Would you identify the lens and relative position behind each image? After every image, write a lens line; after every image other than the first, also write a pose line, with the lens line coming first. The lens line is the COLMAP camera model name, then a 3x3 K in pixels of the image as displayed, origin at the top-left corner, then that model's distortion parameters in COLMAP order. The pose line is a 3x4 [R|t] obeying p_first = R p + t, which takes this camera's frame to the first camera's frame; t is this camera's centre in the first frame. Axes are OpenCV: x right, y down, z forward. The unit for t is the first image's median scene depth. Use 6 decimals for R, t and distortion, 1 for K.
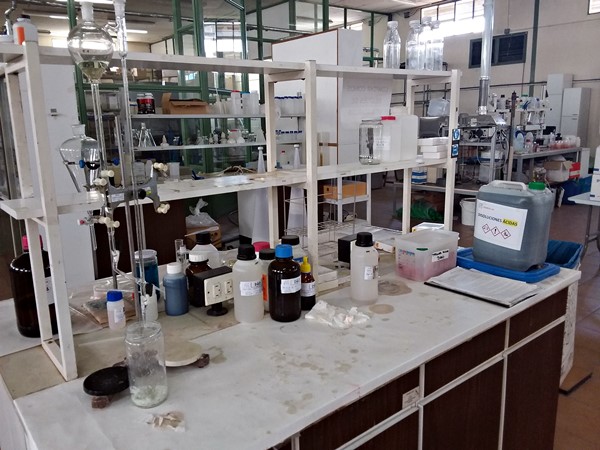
lens RADIAL K [[498.8, 0, 299.6], [0, 498.8, 225.1], [0, 0, 1]] dist [0.001331, -0.001083]
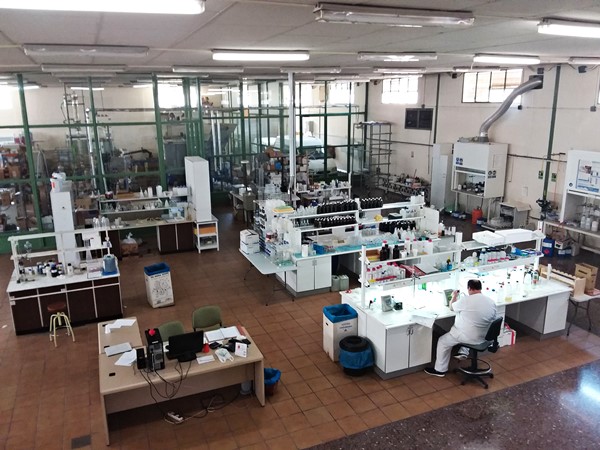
lens RADIAL K [[498.8, 0, 300.4], [0, 498.8, 224.6], [0, 0, 1]] dist [0.001331, -0.001083]
pose [[0.956505, 0.082129, -0.279916, 0.523590], [-0.069831, 0.996115, 0.053645, -0.113977], [0.283235, -0.031764, 0.958524, -0.460993]]
